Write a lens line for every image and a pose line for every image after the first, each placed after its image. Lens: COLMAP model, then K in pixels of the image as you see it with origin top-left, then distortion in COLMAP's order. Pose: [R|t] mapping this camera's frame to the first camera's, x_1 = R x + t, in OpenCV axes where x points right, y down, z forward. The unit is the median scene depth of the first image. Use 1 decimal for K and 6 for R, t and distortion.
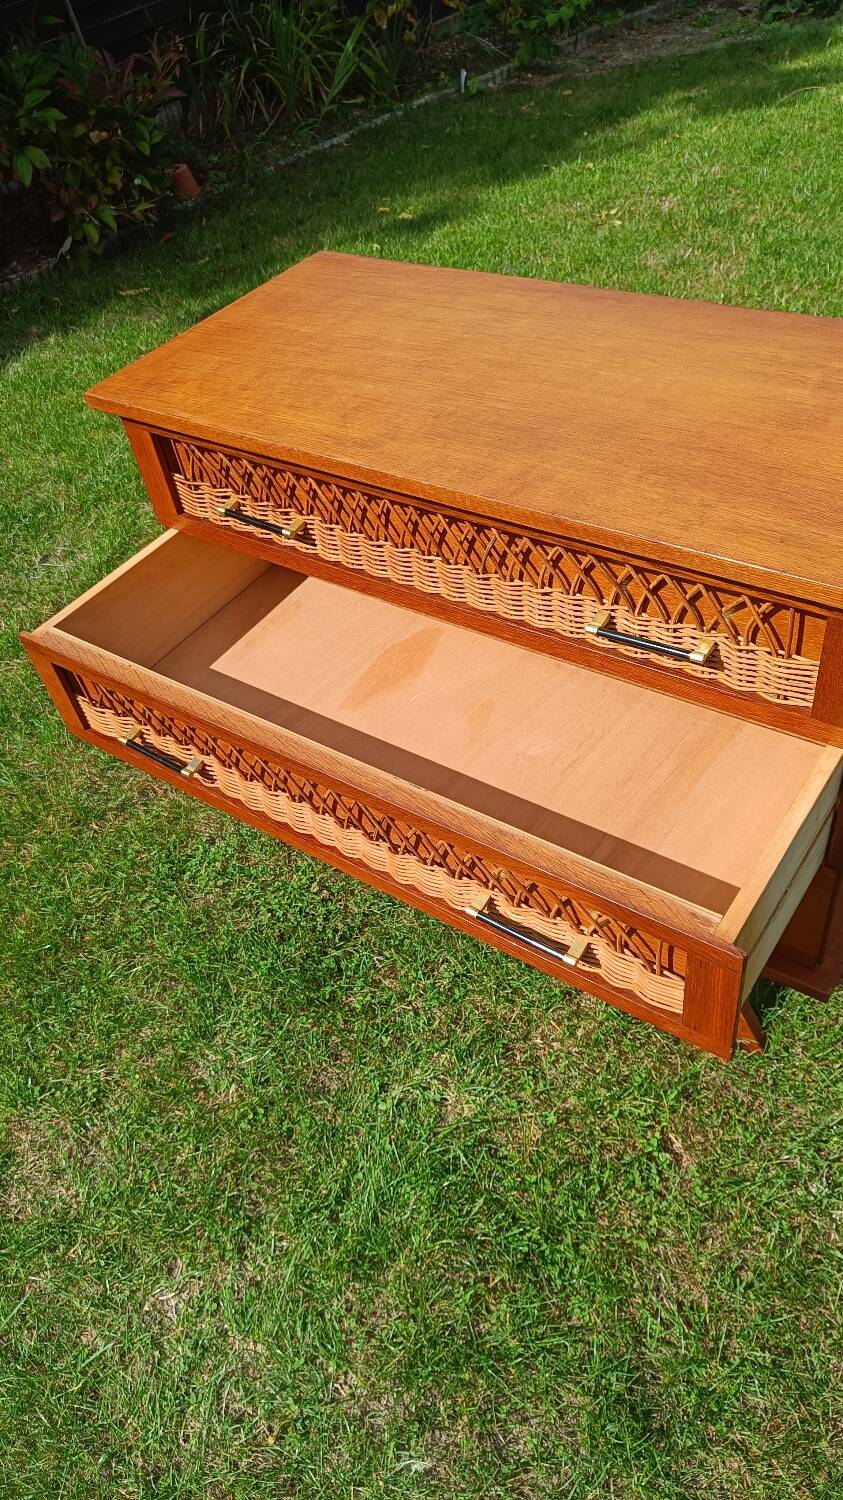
lens RADIAL K [[1056.4, 0, 420.4], [0, 1056.4, 760.6], [0, 0, 1]] dist [0.011352, -0.003750]
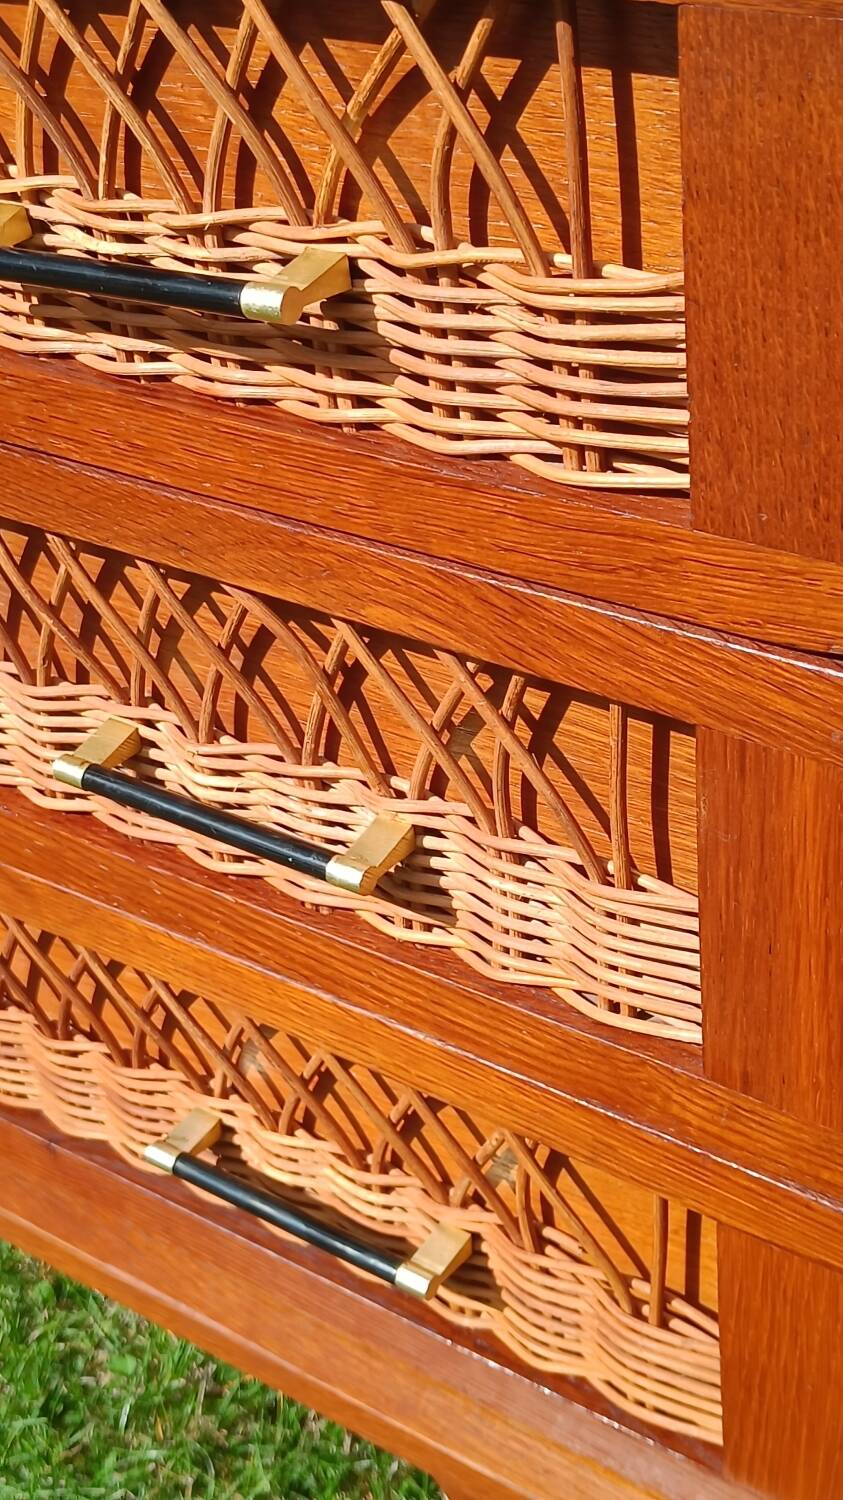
lens RADIAL K [[2104.2, 0, 408.8], [0, 2104.2, 714.1], [0, 0, 1]] dist [0.070861, 0.000000]
pose [[0.999375, 0.029223, 0.019870, 0.080266], [-0.024919, 0.981443, -0.190126, 0.027140], [-0.025057, 0.189513, 0.981559, 0.143028]]
